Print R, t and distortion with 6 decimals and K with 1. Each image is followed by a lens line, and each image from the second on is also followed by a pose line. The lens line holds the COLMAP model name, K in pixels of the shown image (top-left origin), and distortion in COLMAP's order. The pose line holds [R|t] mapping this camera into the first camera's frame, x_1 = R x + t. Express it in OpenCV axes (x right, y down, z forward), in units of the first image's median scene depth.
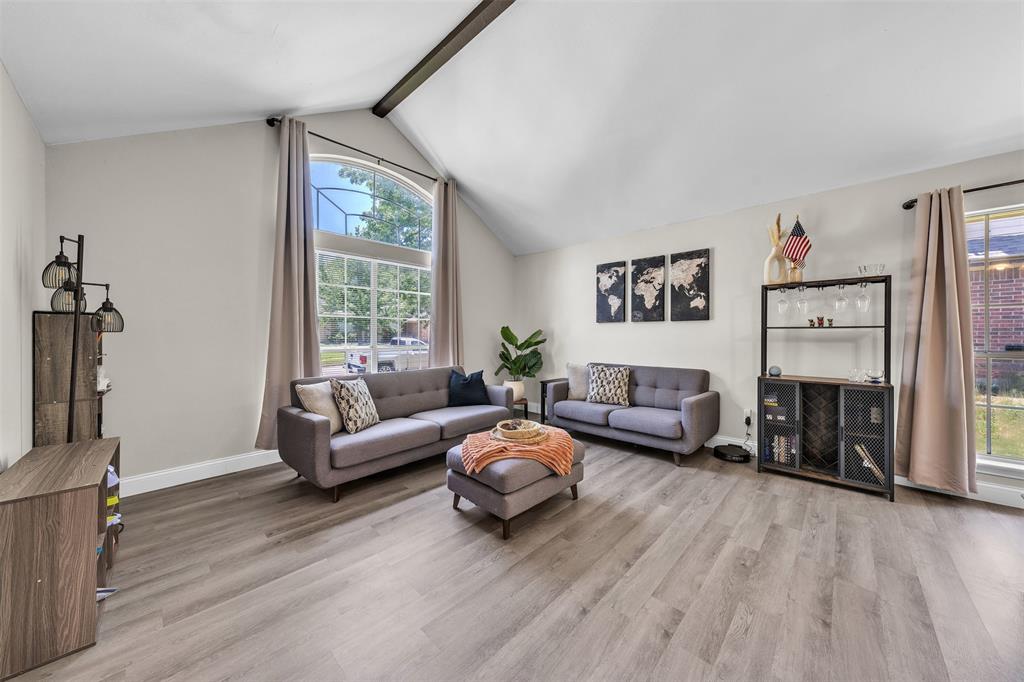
lens RADIAL K [[346.4, 0, 511.5], [0, 346.4, 336.3], [0, 0, 1]] dist [-0.000713, -0.000054]
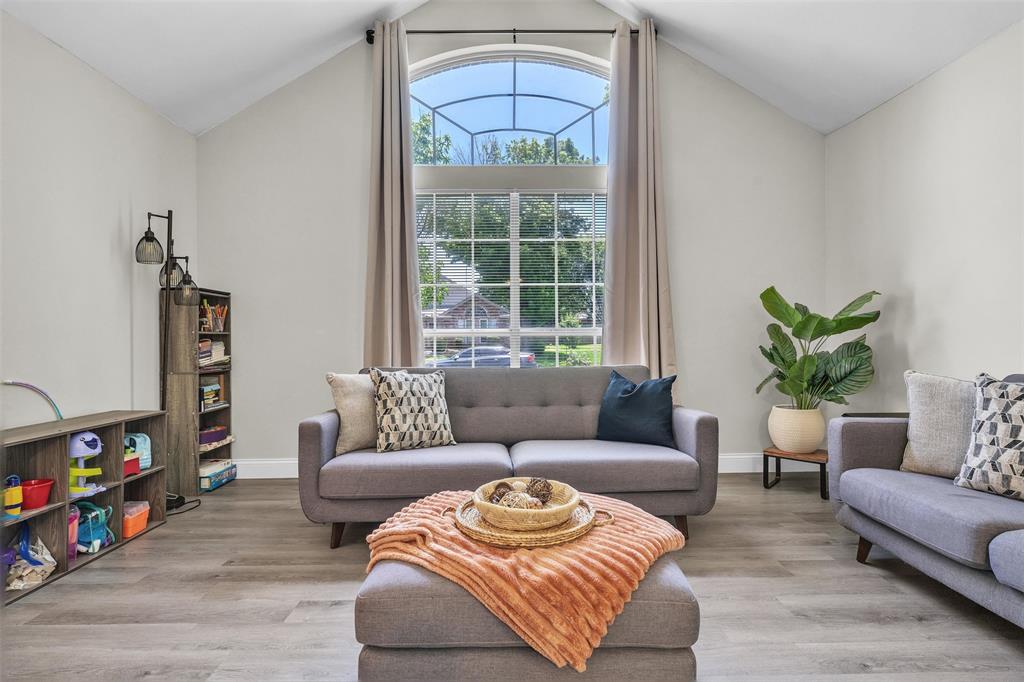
lens RADIAL K [[498.0, 0, 512.9], [0, 498.0, 337.6], [0, 0, 1]] dist [0.000460, 0.000138]
pose [[0.702636, -0.000785, -0.711549, 0.346341], [0.003968, 0.999988, 0.002815, 0.055920], [0.711538, -0.004801, 0.702631, 0.461354]]
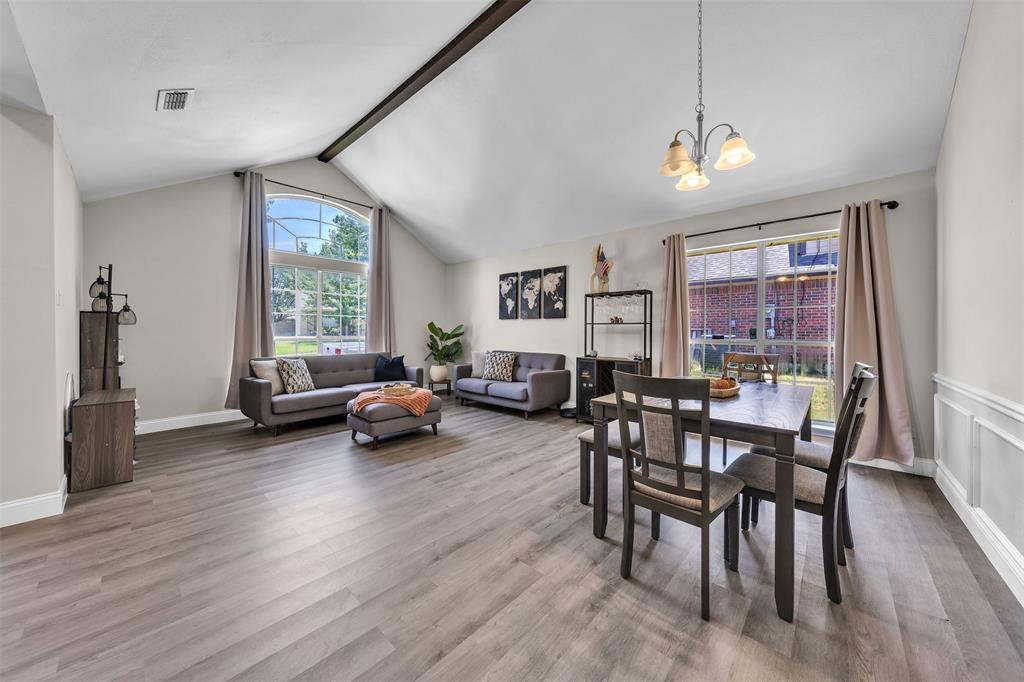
lens RADIAL K [[351.4, 0, 515.2], [0, 351.4, 332.8], [0, 0, 1]] dist [-0.002773, -0.000105]
pose [[0.999584, 0.003442, 0.028640, 0.406125], [-0.003496, 0.999992, 0.001833, 0.012122], [-0.028633, -0.001932, 0.999588, -0.466633]]
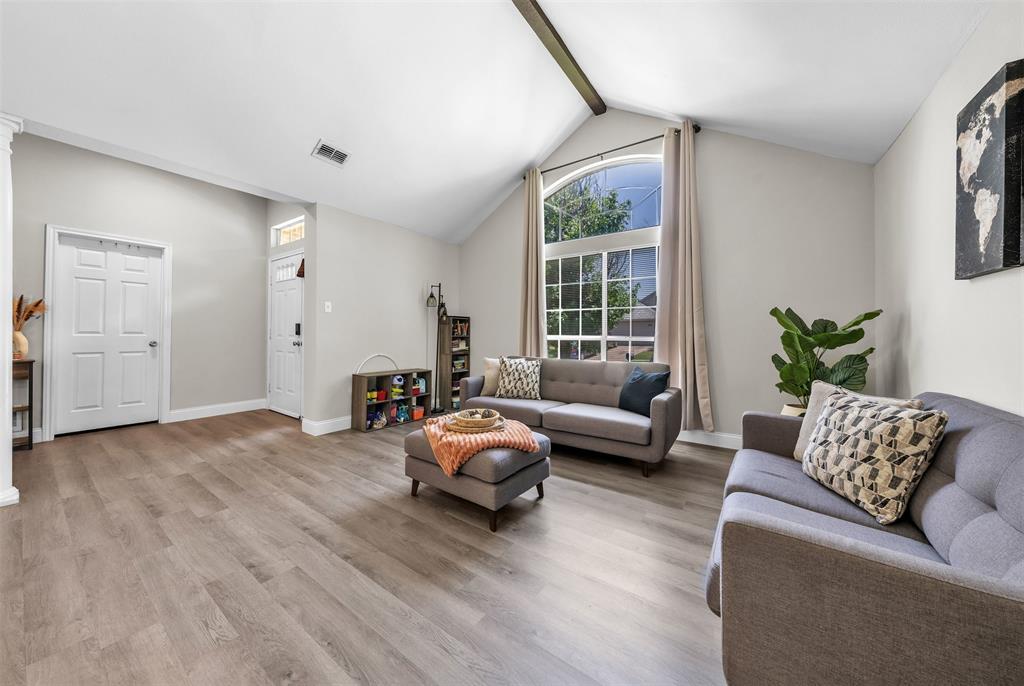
lens RADIAL K [[351.4, 0, 515.2], [0, 351.4, 334.8], [0, 0, 1]] dist [-0.002773, -0.000105]
pose [[0.152384, 0.009532, -0.988275, 0.796356], [-0.006380, 0.999942, 0.008660, 0.023060], [0.988301, 0.004985, 0.152436, 0.769510]]
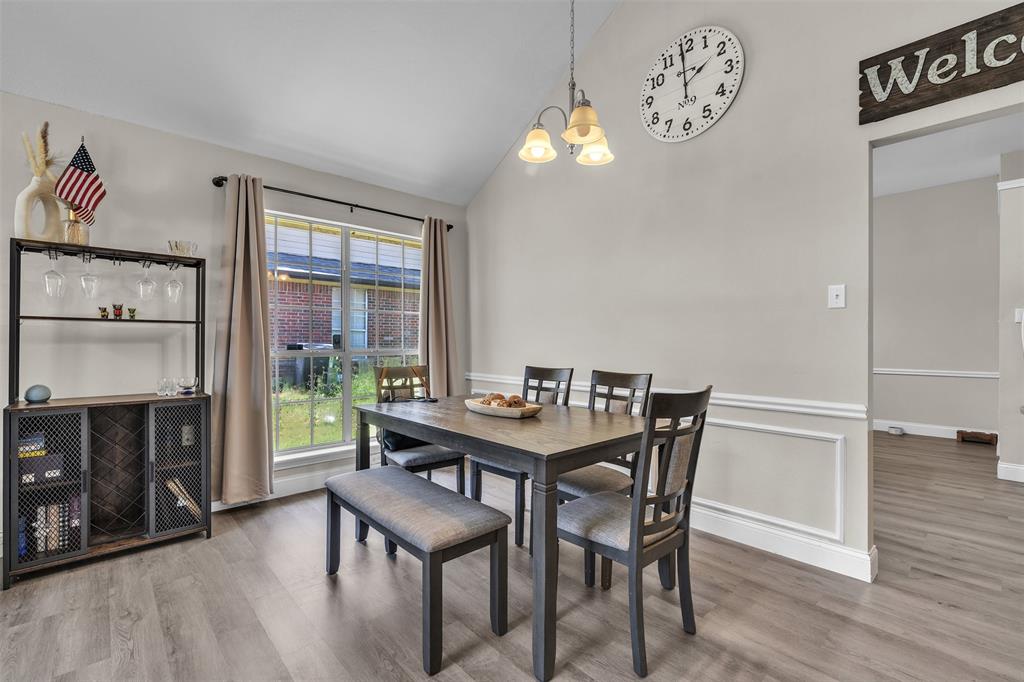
lens RADIAL K [[449.2, 0, 512.0], [0, 449.2, 341.0], [0, 0, 1]] dist [0.000489, 0.000117]
pose [[0.062815, 0.000870, 0.998025, 0.075565], [-0.003513, 0.999994, -0.000650, 0.011795], [-0.998019, -0.003466, 0.062818, 0.183211]]
